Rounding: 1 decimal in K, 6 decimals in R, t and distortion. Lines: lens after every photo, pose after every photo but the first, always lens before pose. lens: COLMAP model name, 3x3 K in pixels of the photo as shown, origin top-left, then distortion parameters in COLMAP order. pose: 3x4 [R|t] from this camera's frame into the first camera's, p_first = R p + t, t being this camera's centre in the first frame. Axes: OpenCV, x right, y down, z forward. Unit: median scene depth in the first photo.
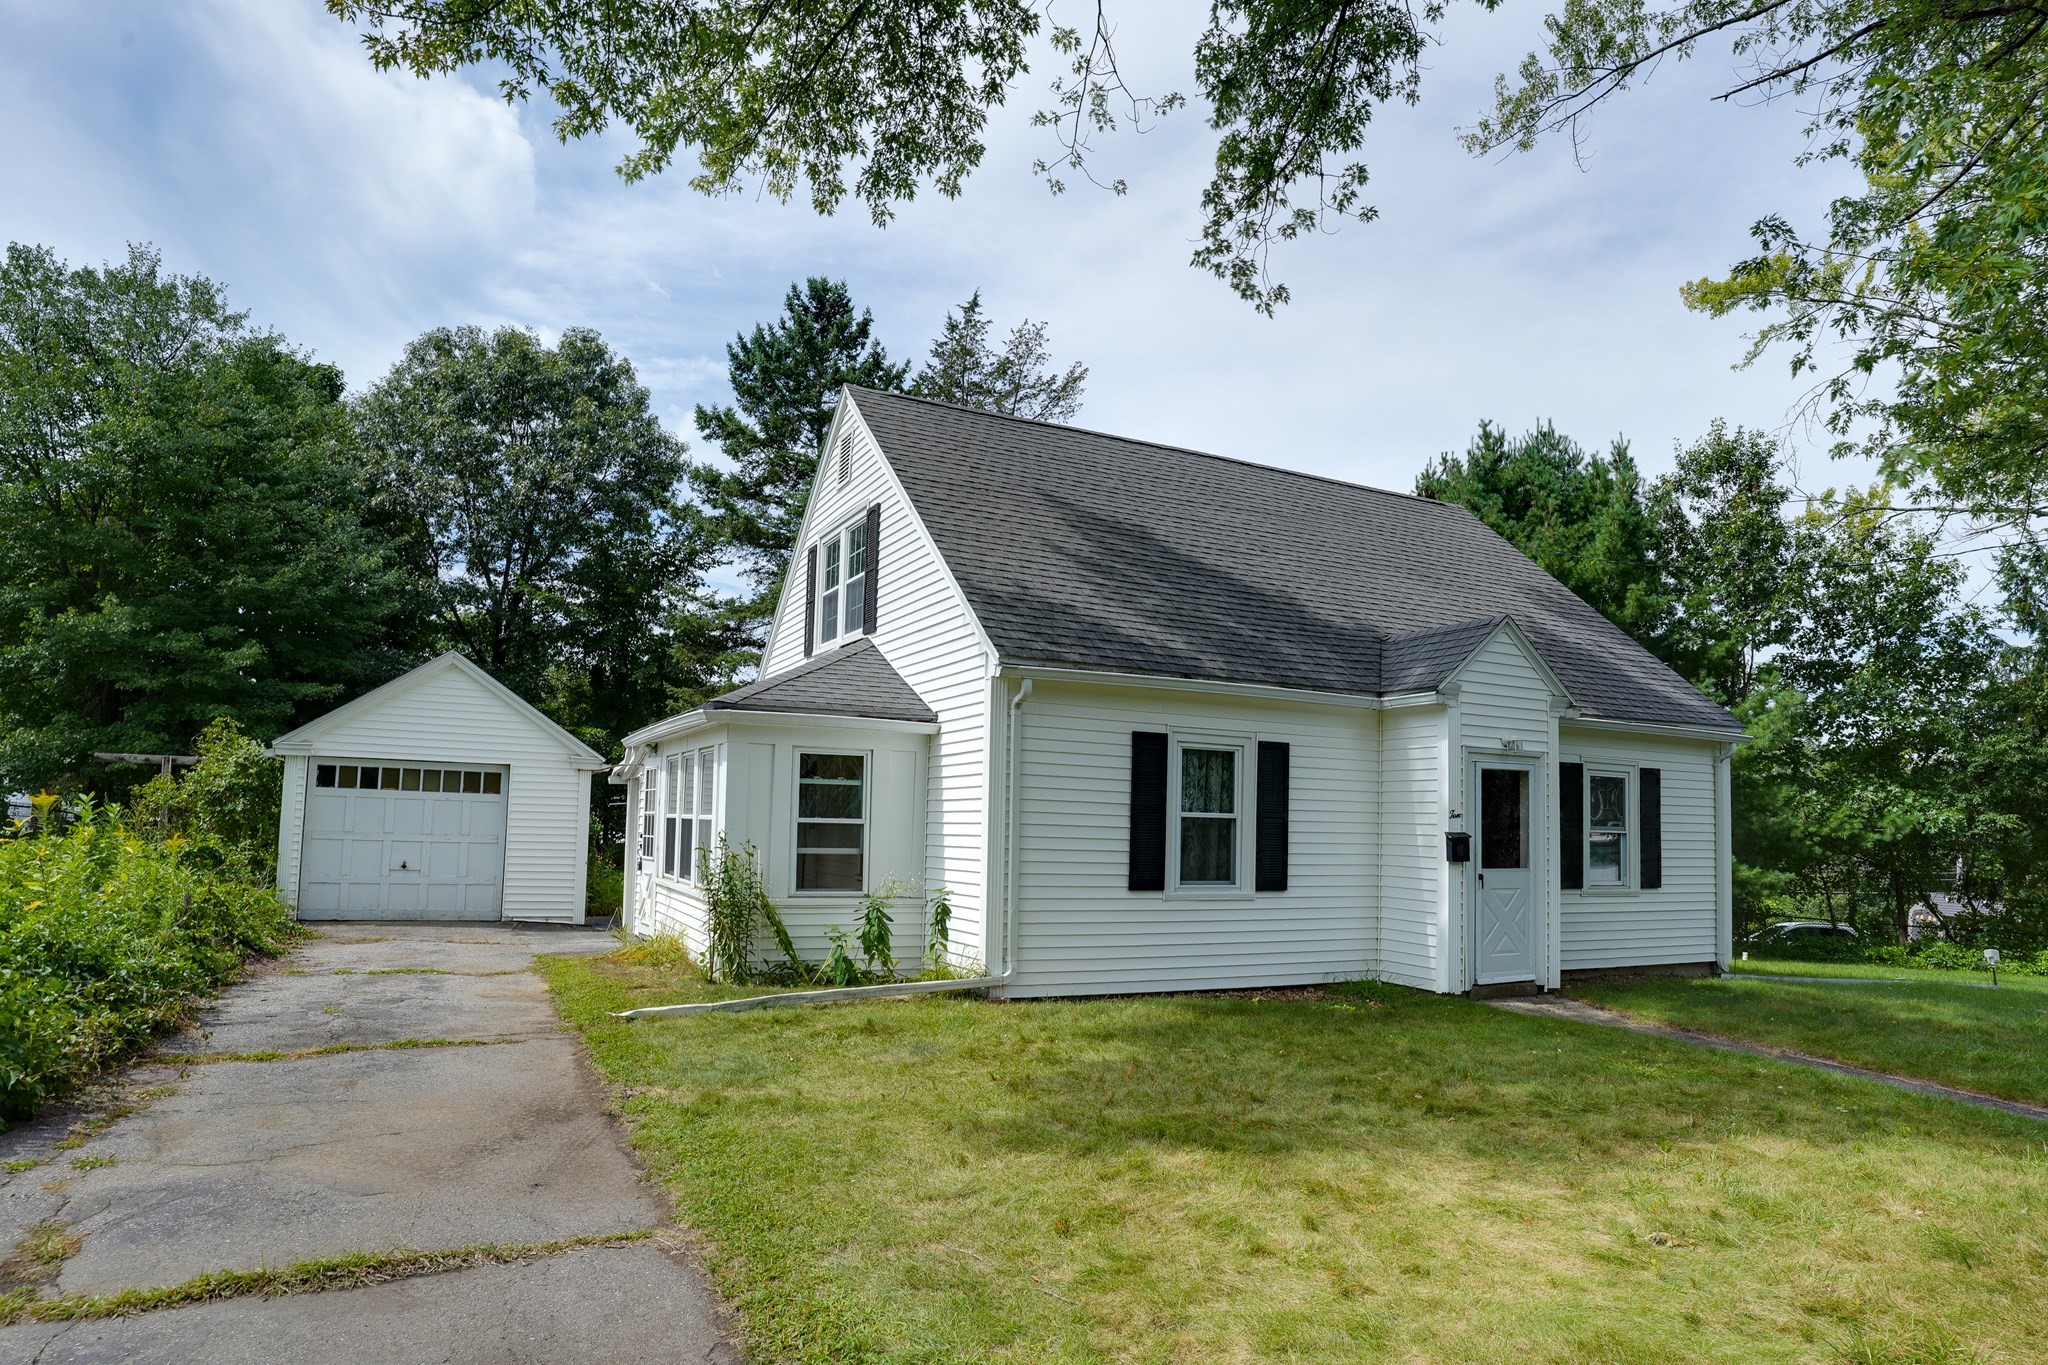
lens RADIAL K [[1141.5, 0, 1057.3], [0, 1141.5, 715.3], [0, 0, 1]] dist [-0.051134, 0.002146]
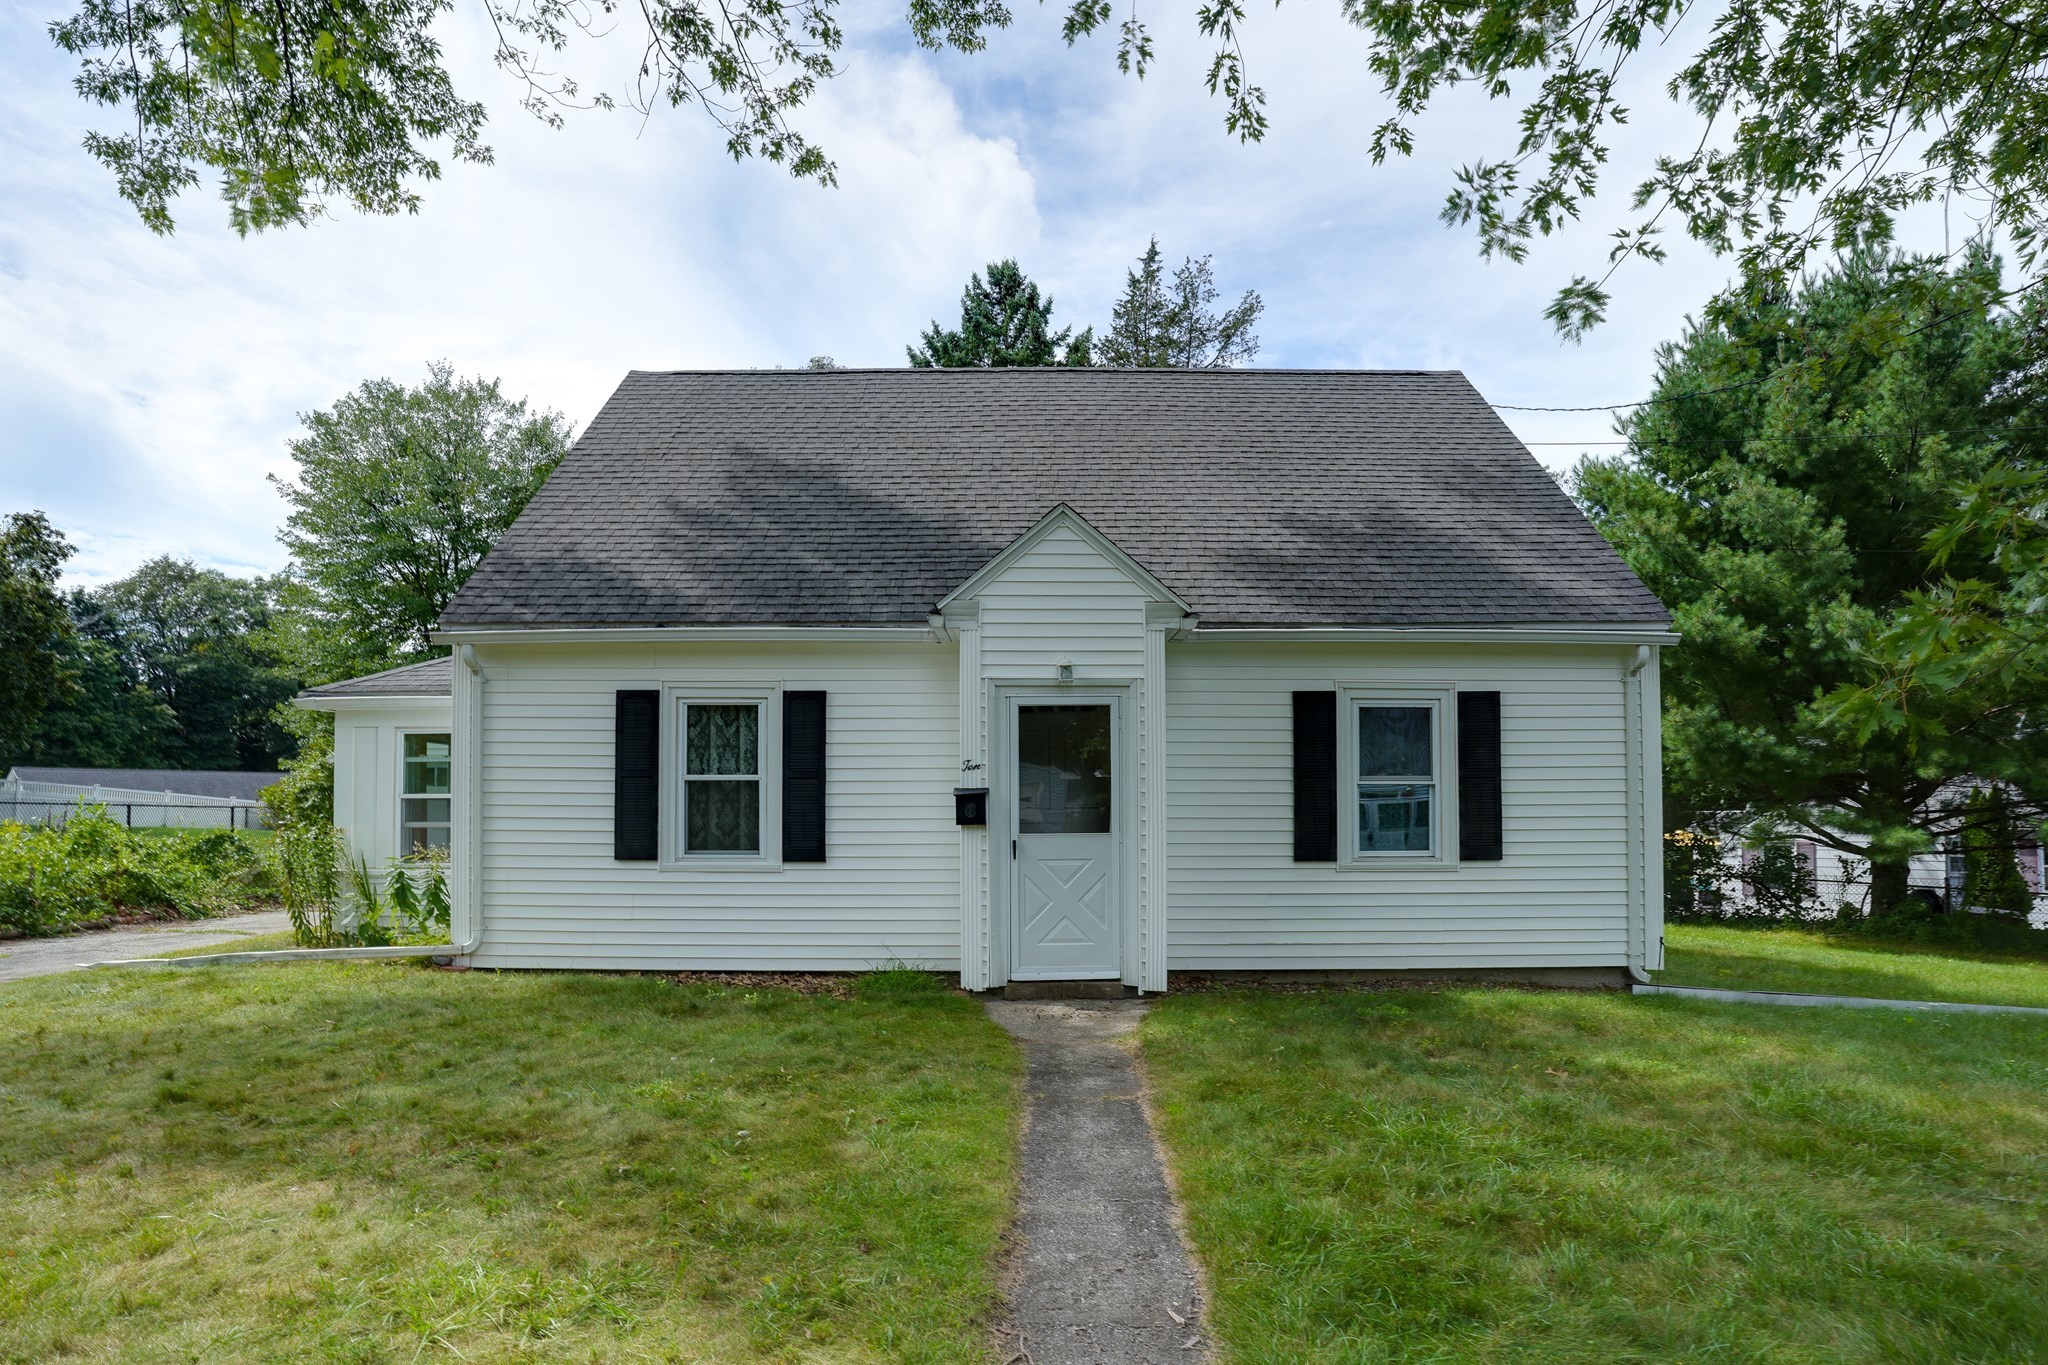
lens RADIAL K [[1119.5, 0, 1024.5], [0, 1119.5, 766.0], [0, 0, 1]] dist [-0.043511, 0.001586]
pose [[0.898941, -0.041575, -0.436092, 0.680162], [0.067057, 0.996814, 0.043198, 0.052897], [0.432906, -0.068076, 0.898865, 0.293853]]
